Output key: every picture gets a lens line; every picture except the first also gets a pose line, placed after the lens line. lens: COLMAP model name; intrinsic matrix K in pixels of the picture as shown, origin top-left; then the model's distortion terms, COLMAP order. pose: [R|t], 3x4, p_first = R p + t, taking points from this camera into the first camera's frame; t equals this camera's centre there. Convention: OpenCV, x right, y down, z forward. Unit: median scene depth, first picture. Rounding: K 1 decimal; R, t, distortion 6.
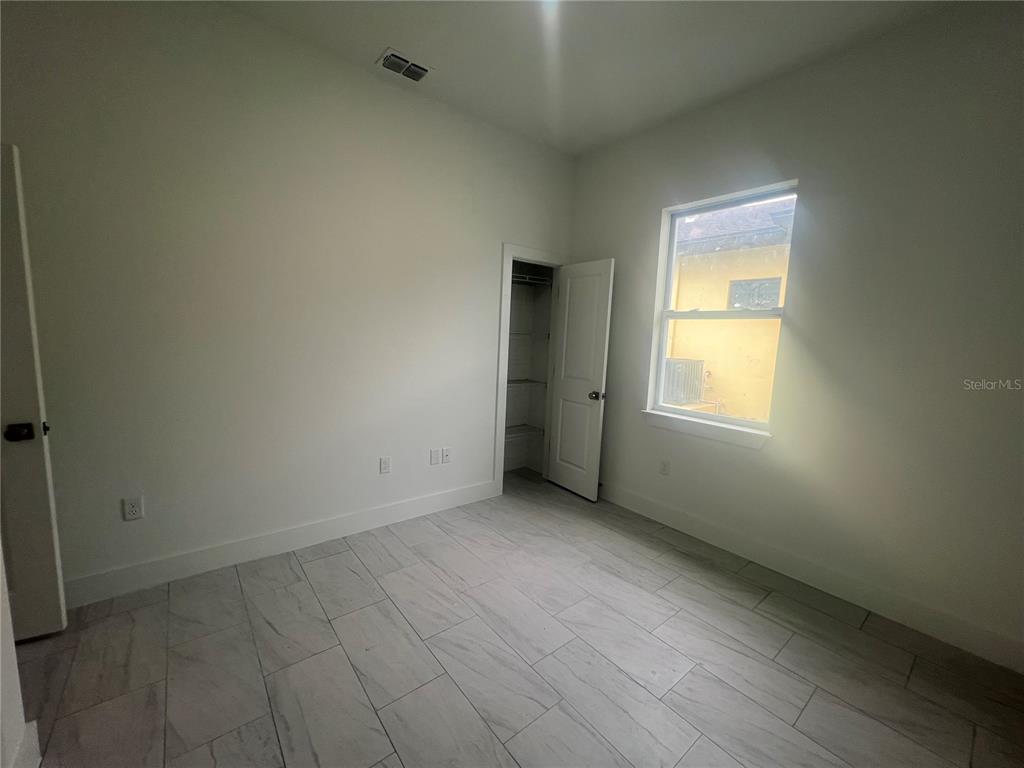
lens RADIAL K [[411.3, 0, 510.6], [0, 411.3, 384.1], [0, 0, 1]] dist [-0.001978, 0.000383]
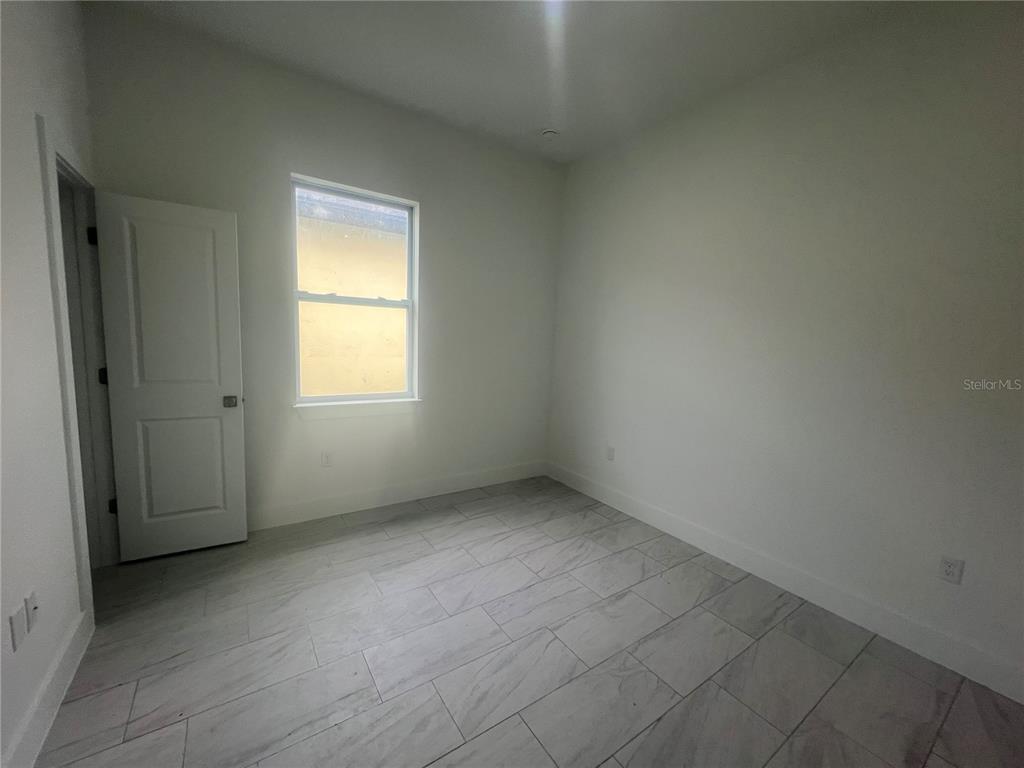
lens RADIAL K [[409.5, 0, 514.1], [0, 409.5, 383.0], [0, 0, 1]] dist [0.000112, -0.000297]
pose [[0.085744, -0.156274, 0.983985, -0.568724], [0.078496, 0.985612, 0.149692, -0.090846], [-0.993220, 0.064404, 0.096777, 0.535380]]
